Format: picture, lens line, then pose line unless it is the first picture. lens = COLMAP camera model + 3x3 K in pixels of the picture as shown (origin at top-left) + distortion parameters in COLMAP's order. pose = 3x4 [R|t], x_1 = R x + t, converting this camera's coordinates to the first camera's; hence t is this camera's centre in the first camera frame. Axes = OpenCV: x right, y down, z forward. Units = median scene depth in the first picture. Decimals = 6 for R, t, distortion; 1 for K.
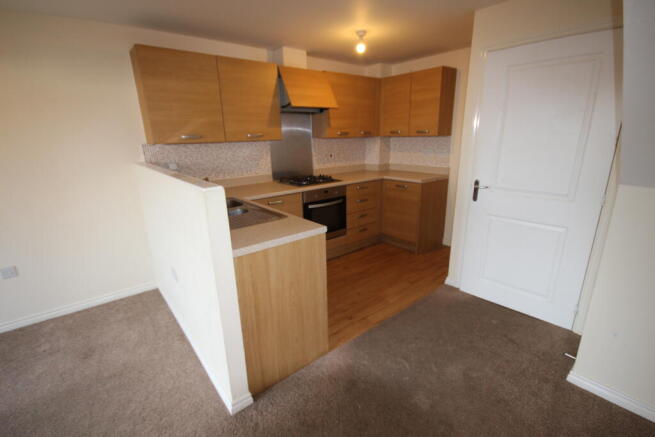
lens RADIAL K [[304.8, 0, 330.8], [0, 304.8, 221.1], [0, 0, 1]] dist [0.003294, -0.000577]
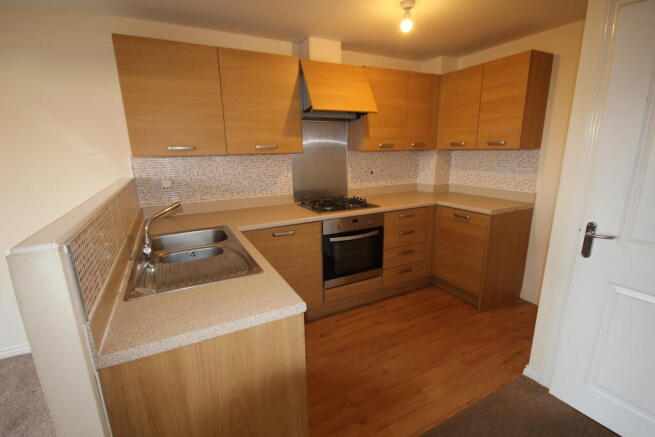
lens RADIAL K [[304.8, 0, 330.6], [0, 304.8, 222.2], [0, 0, 1]] dist [0.003294, -0.000577]
pose [[0.978228, 0.053885, -0.200413, 0.075194], [-0.061151, 0.997670, -0.030241, -0.063767], [0.198317, 0.041838, 0.979245, 0.233480]]
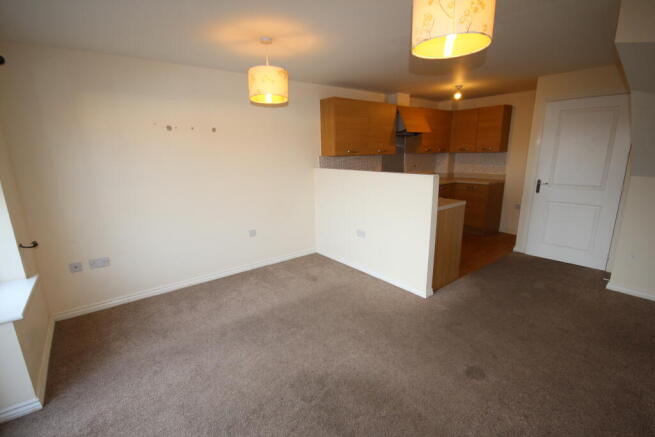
lens RADIAL K [[304.8, 0, 330.0], [0, 304.8, 221.3], [0, 0, 1]] dist [0.003294, -0.000577]
pose [[0.999772, 0.008381, -0.019657, -0.418503], [-0.009374, 0.998656, -0.050965, 0.126646], [0.019203, 0.051138, 0.998507, -0.430144]]
